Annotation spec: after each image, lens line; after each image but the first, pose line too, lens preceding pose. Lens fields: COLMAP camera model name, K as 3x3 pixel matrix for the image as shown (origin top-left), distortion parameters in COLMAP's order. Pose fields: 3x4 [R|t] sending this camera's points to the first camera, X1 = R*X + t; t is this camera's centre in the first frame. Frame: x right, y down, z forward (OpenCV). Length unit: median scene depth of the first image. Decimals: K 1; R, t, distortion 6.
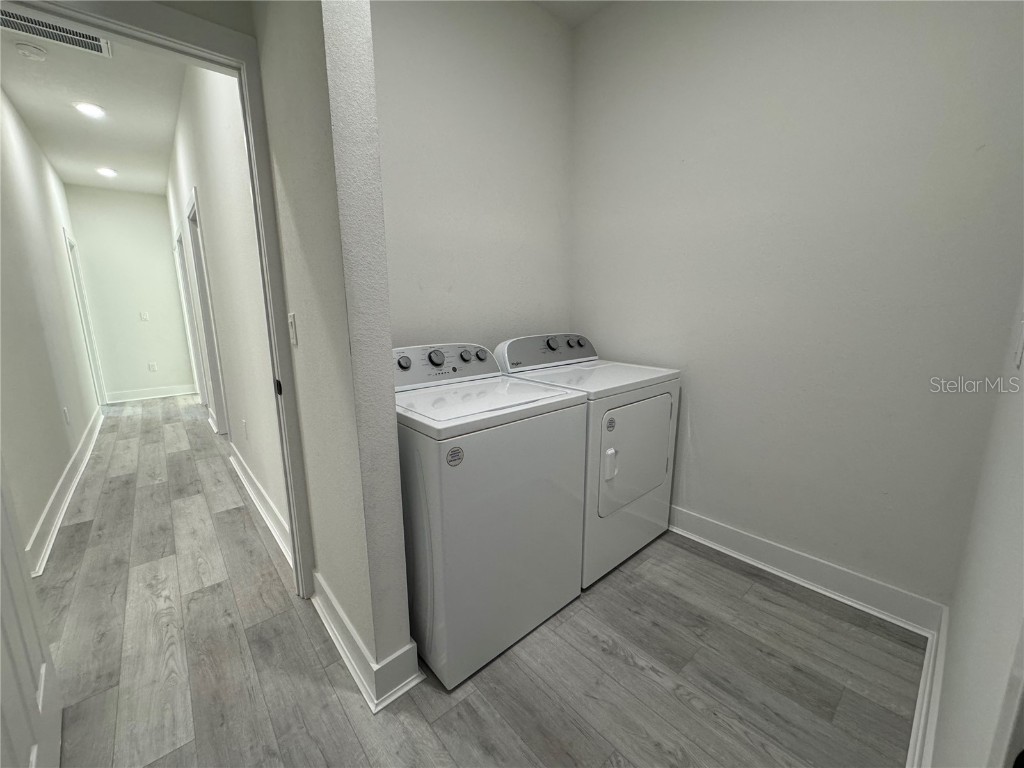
lens RADIAL K [[407.2, 0, 510.6], [0, 407.2, 385.2], [0, 0, 1]] dist [-0.001559, 0.000135]
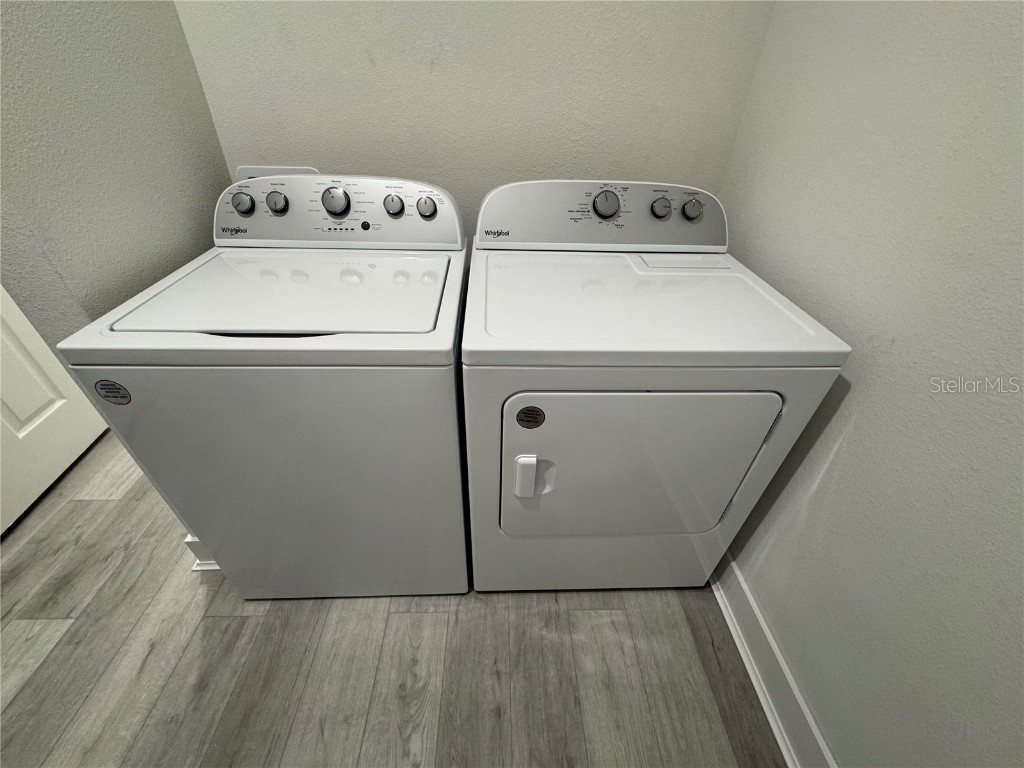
lens RADIAL K [[407.2, 0, 510.6], [0, 407.2, 385.2], [0, 0, 1]] dist [-0.001559, 0.000135]
pose [[0.772824, 0.403868, -0.489524, 0.487607], [-0.159595, 0.870258, 0.466026, -0.171036], [0.614225, -0.282031, 0.737012, 0.696994]]
